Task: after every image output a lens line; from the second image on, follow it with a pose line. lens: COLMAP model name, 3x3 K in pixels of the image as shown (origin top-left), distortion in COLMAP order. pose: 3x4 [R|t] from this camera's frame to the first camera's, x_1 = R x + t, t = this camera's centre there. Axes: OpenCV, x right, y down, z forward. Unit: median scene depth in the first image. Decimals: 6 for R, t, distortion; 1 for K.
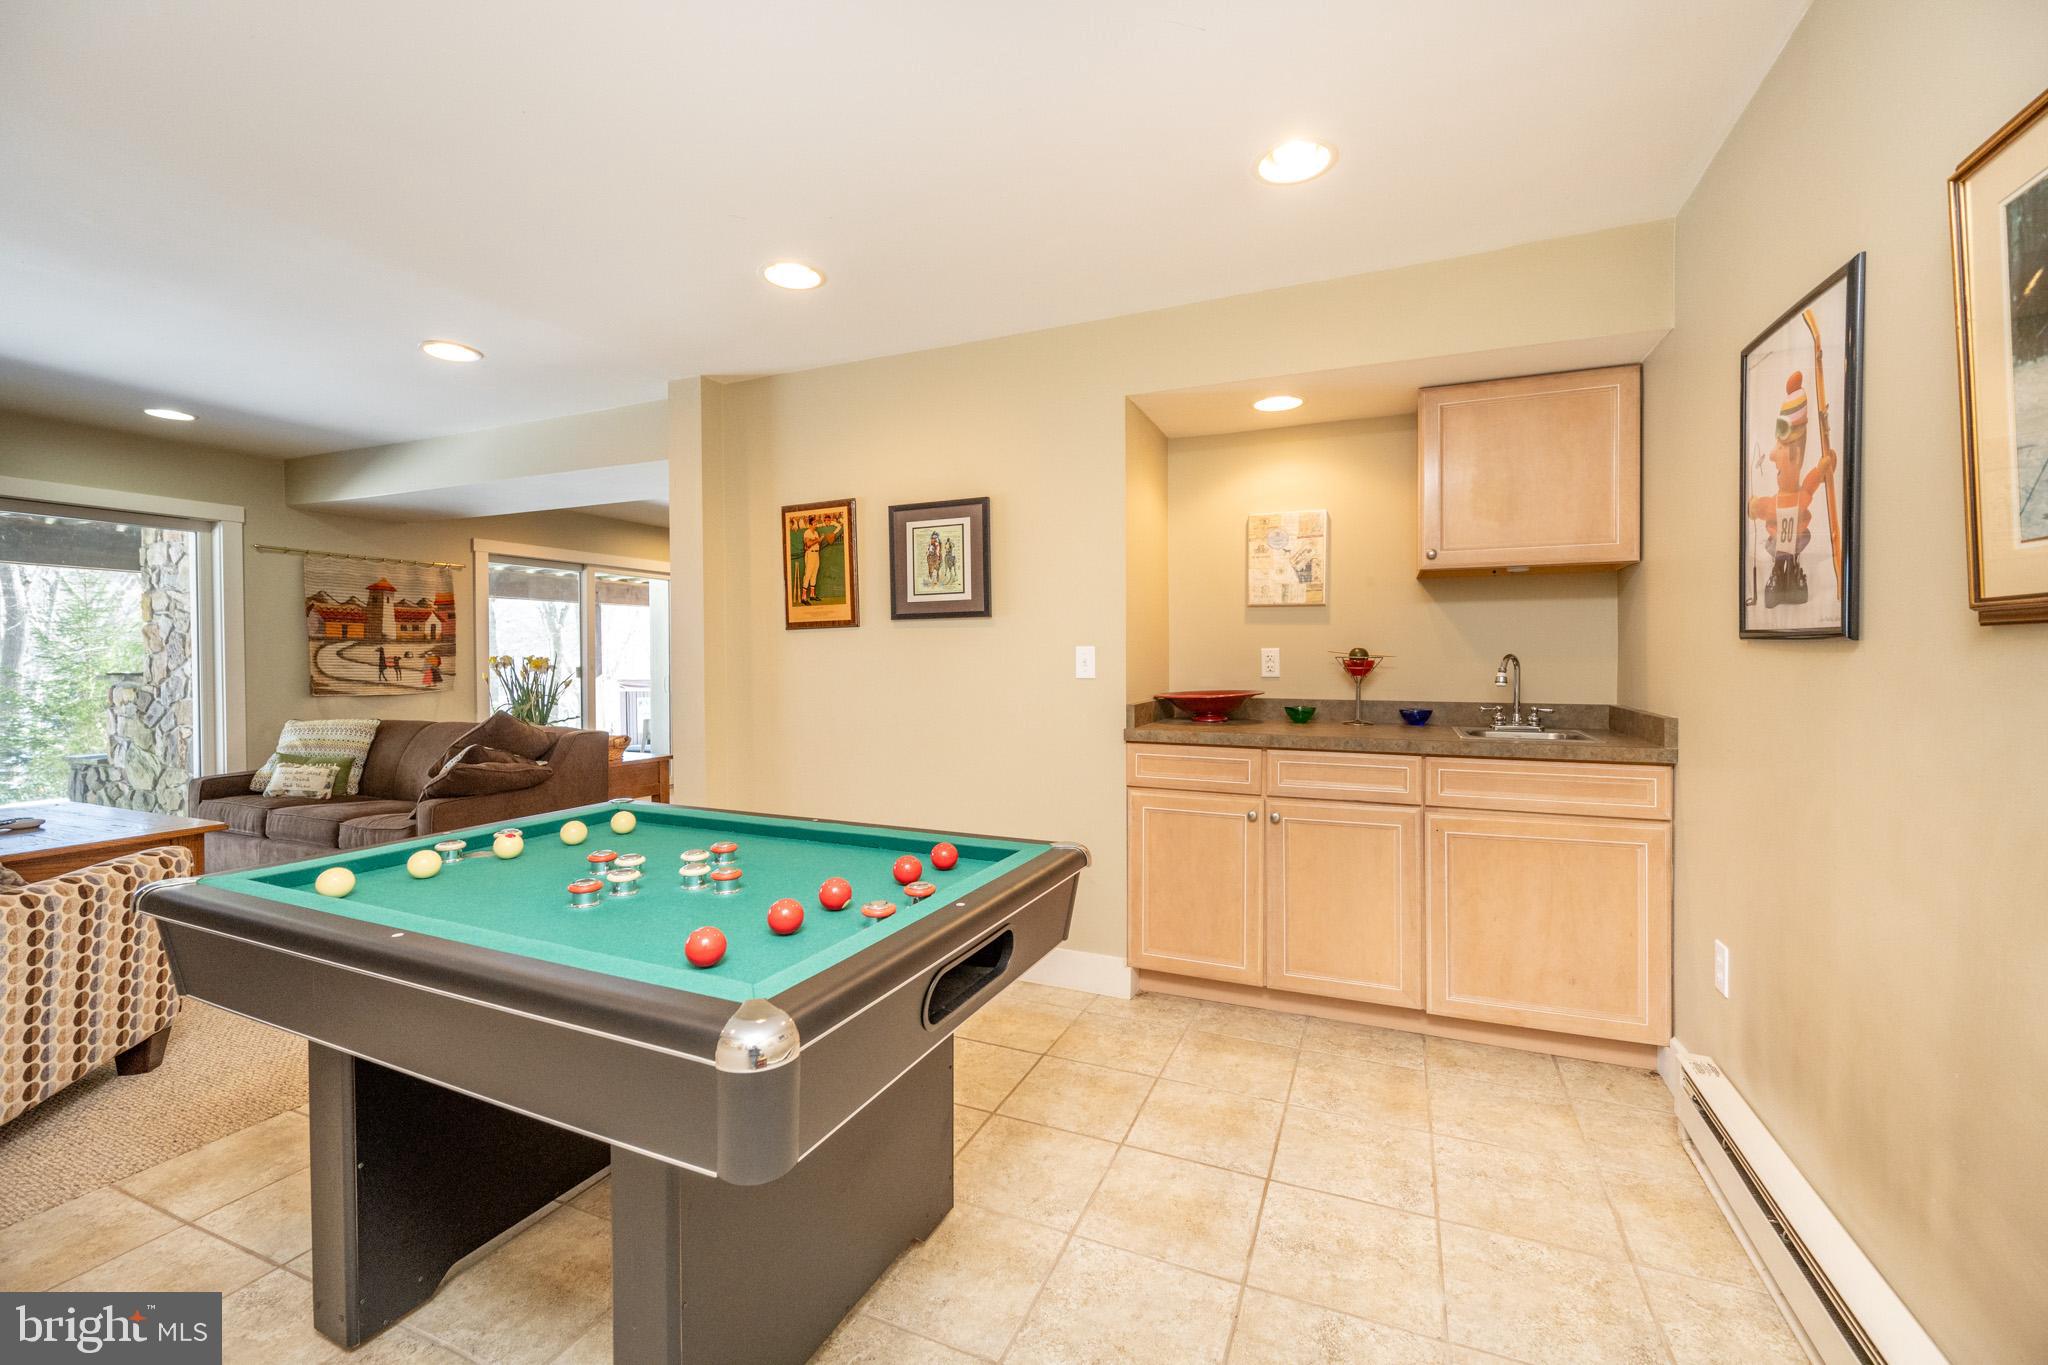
lens RADIAL K [[827.7, 0, 1044.6], [0, 827.7, 668.3], [0, 0, 1]] dist [0.002247, -0.000242]
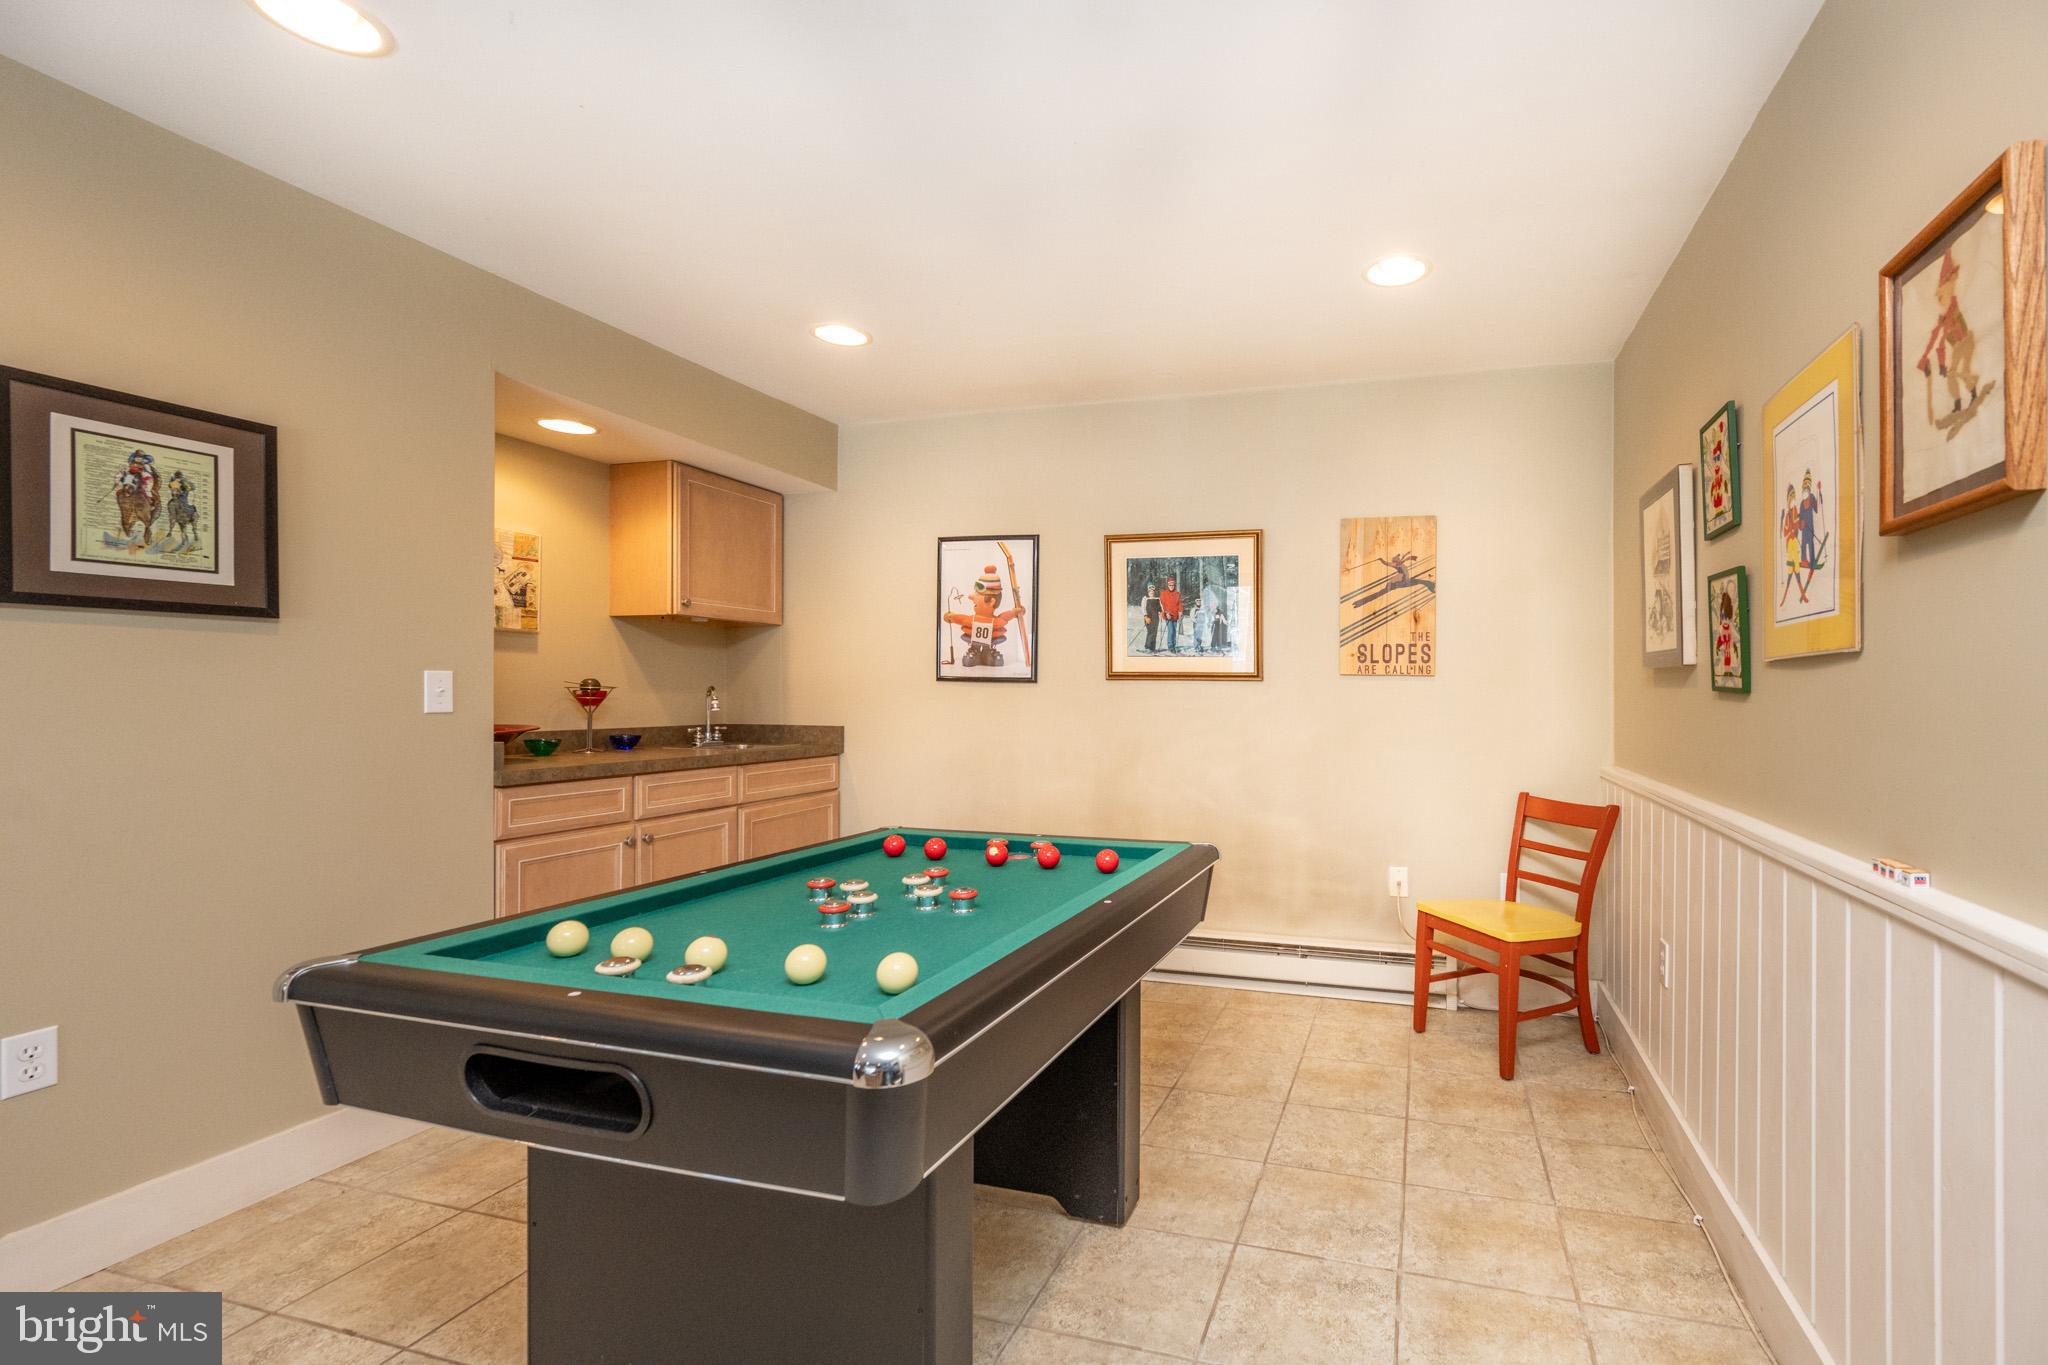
lens RADIAL K [[881.5, 0, 1186.7], [0, 881.5, 688.7], [0, 0, 1]] dist [-0.000463, -0.000337]
pose [[-0.129797, 0.006616, 0.991519, -0.772245], [0.010895, 0.999927, -0.005246, 0.001892], [-0.991481, 0.010122, -0.129859, 0.381422]]
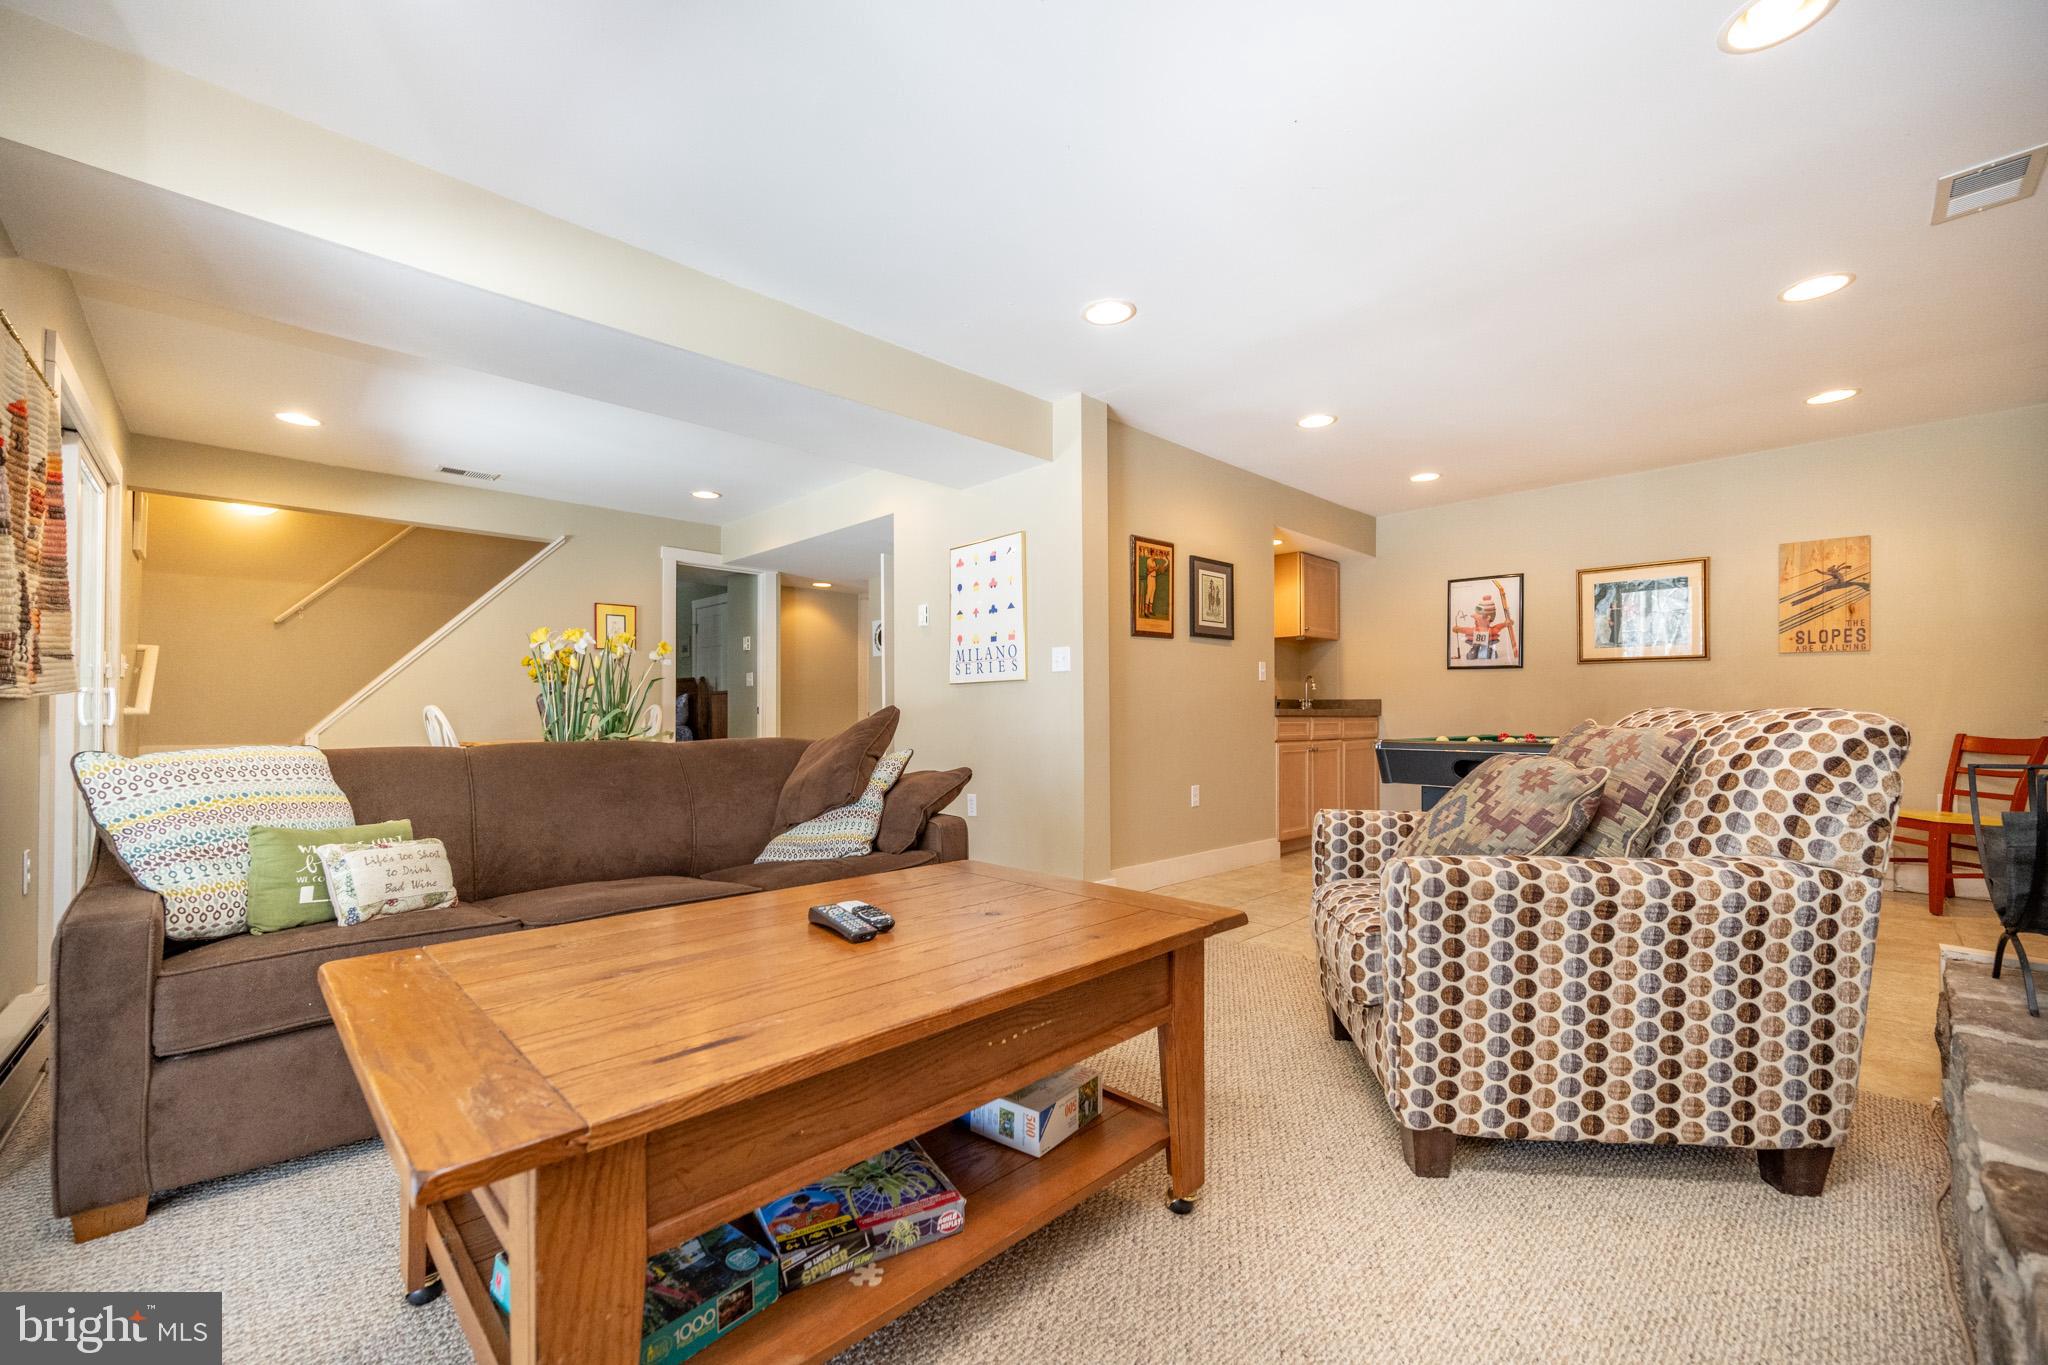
lens RADIAL K [[827.7, 0, 1038.3], [0, 827.7, 712.3], [0, 0, 1]] dist [0.002247, -0.000242]
pose [[0.381962, 0.001841, 0.924176, -1.569848], [0.015244, 0.999849, -0.008292, 0.077353], [-0.924053, 0.017255, 0.381876, 0.703557]]
